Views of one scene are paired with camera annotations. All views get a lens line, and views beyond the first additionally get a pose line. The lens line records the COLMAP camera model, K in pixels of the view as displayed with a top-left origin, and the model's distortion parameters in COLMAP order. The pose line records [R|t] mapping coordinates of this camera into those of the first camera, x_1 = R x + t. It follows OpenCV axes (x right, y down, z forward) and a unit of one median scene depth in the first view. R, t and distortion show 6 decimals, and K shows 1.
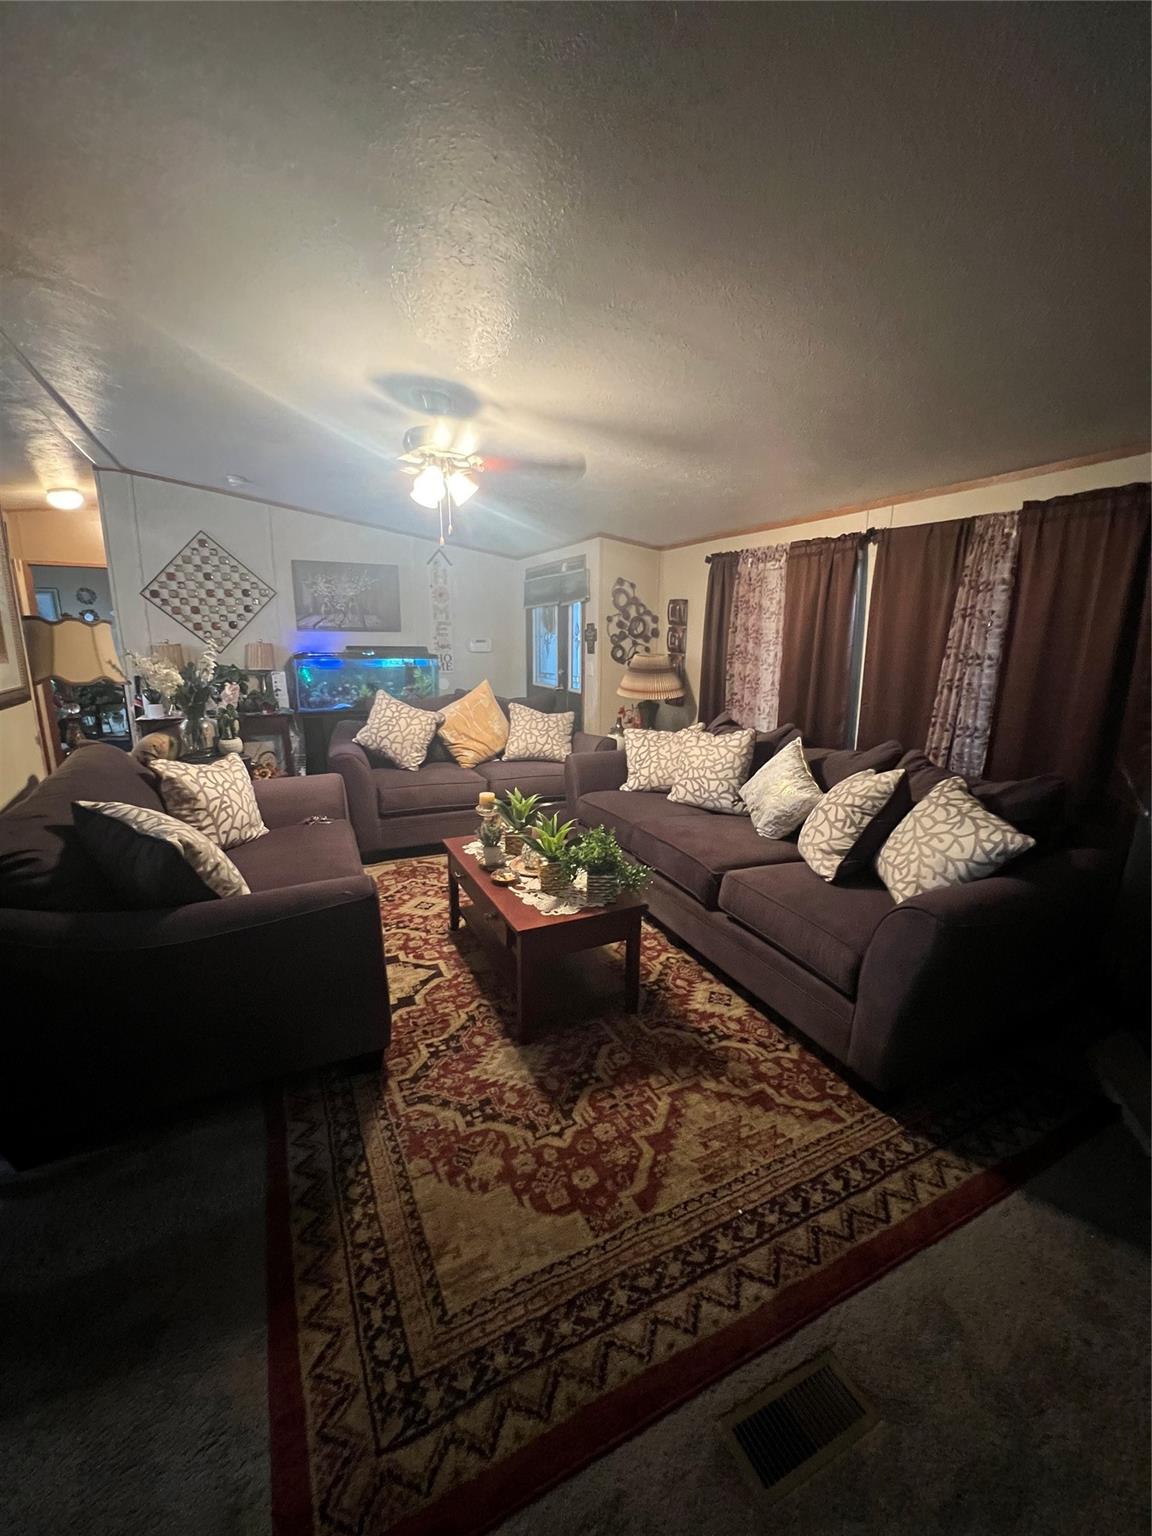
lens RADIAL K [[615.7, 0, 576.0], [0, 615.7, 768.0], [0, 0, 1]] dist [0.000284, 0.000004]
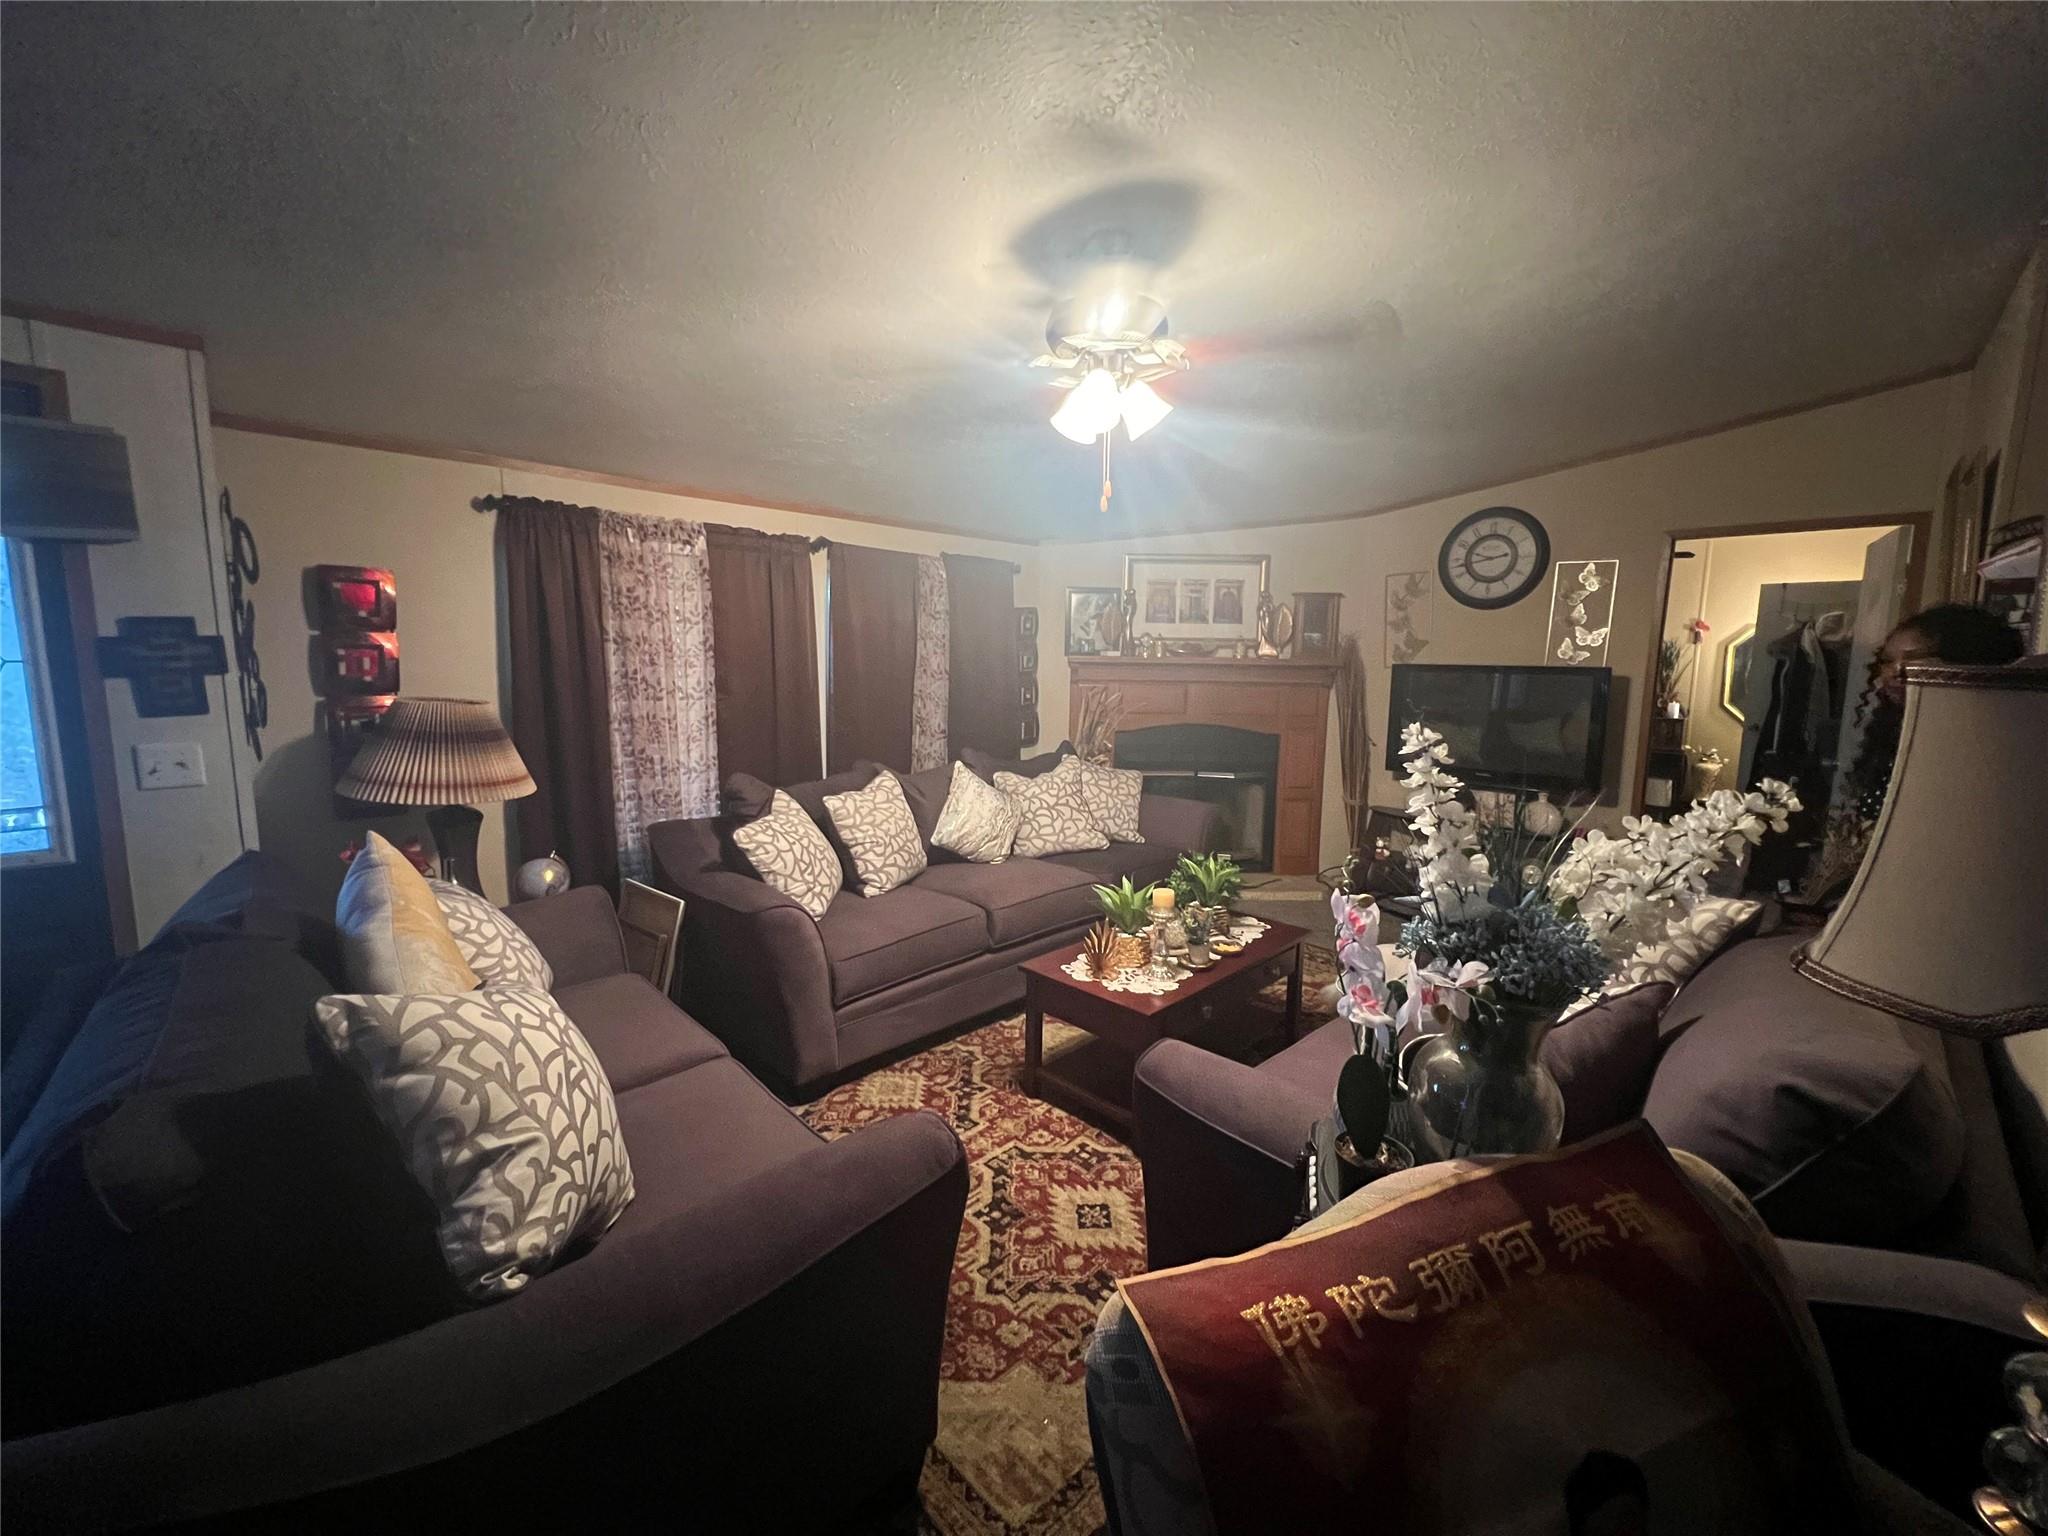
lens RADIAL K [[823.5, 0, 1024.0], [0, 823.5, 768.0], [0, 0, 1]] dist [-0.000054, -0.000006]
pose [[-0.333486, -0.144138, 0.931671, -0.753583], [0.189321, 0.957873, 0.215958, -0.256855], [-0.923550, 0.248404, -0.292148, 1.109616]]
